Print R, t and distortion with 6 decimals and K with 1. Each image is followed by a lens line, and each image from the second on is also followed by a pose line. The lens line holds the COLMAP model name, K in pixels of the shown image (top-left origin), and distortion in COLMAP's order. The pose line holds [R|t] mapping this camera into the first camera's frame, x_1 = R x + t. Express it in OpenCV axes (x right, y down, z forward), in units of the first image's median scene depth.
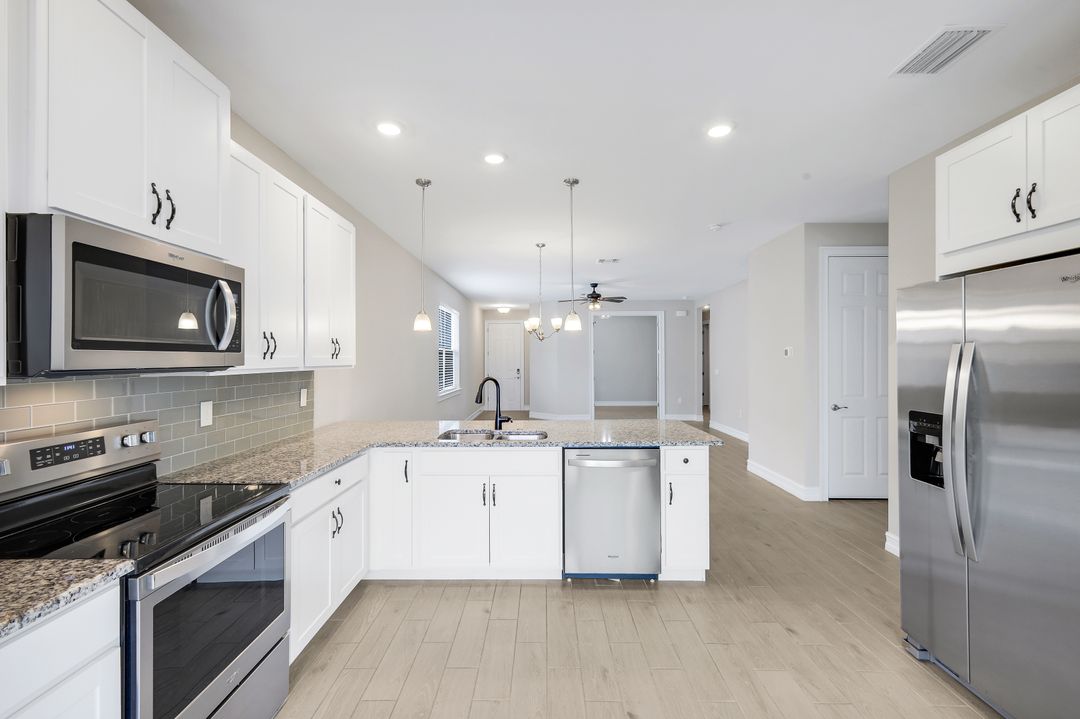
lens RADIAL K [[472.1, 0, 540.0], [0, 472.1, 359.5], [0, 0, 1]] dist [0.002217, -0.000002]
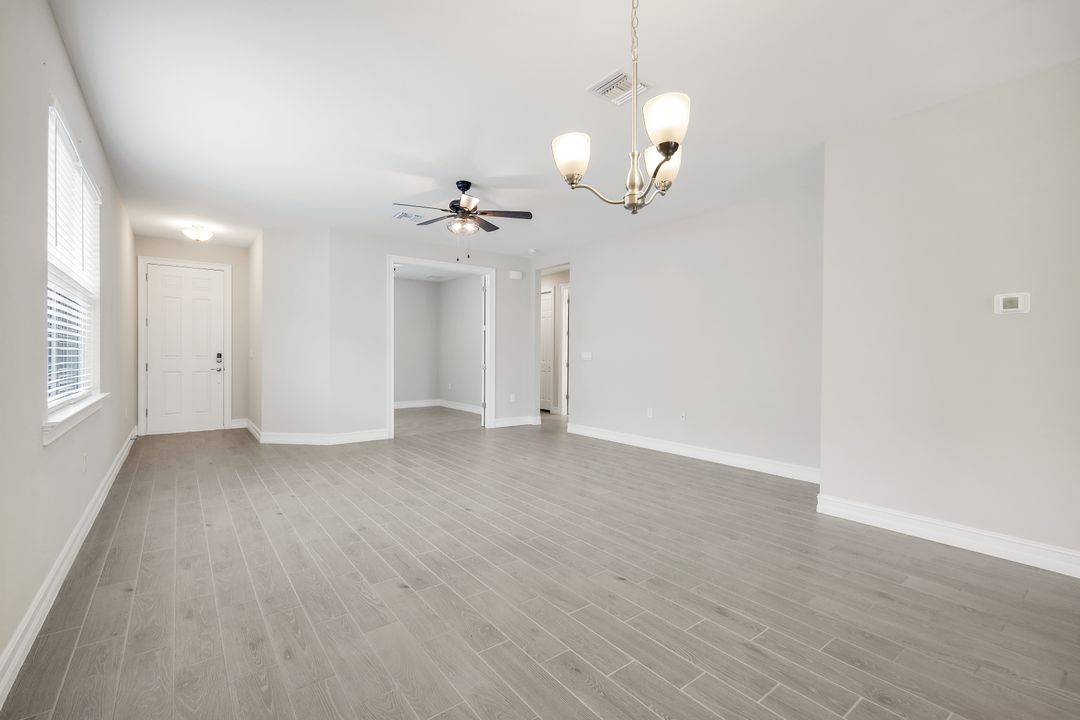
lens RADIAL K [[472.1, 0, 540.0], [0, 472.1, 360.0], [0, 0, 1]] dist [0.002217, -0.000002]
pose [[0.789086, 0.001398, 0.614281, -0.108387], [-0.009275, 0.999911, 0.009639, 0.023178], [-0.614213, -0.013304, 0.789028, 0.415195]]
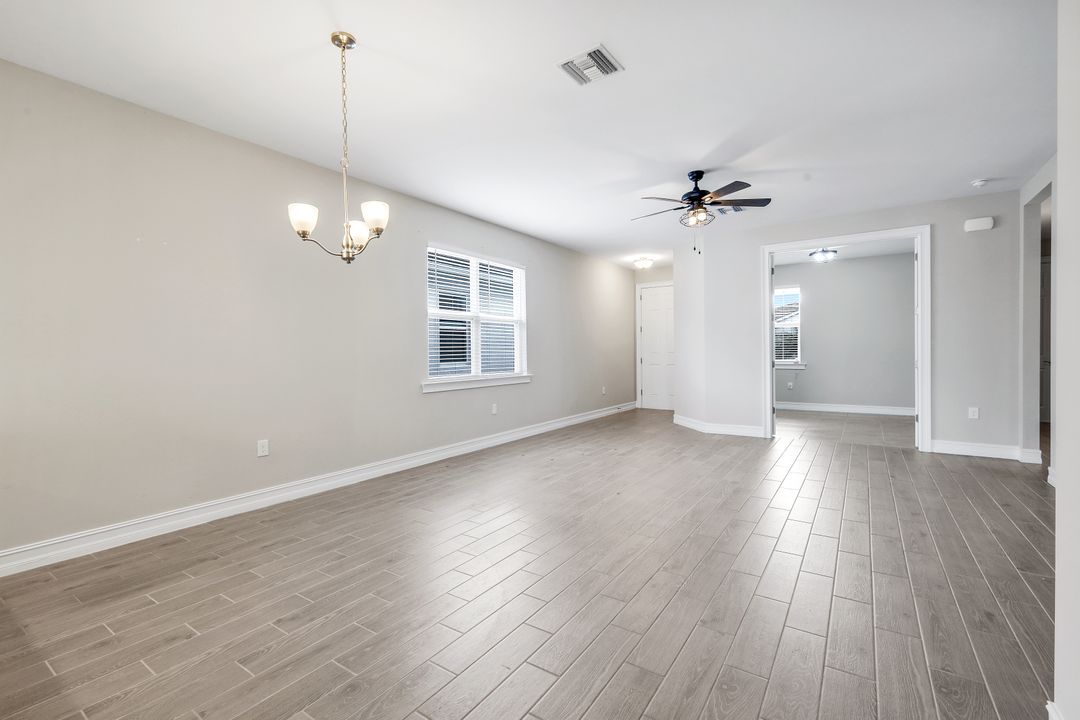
lens RADIAL K [[472.1, 0, 540.0], [0, 472.1, 360.0], [0, 0, 1]] dist [0.002217, -0.000002]
pose [[0.833859, 0.004320, -0.551961, 0.197679], [0.008337, 0.999757, 0.020420, 0.021843], [0.551915, -0.021629, 0.833620, 0.374413]]
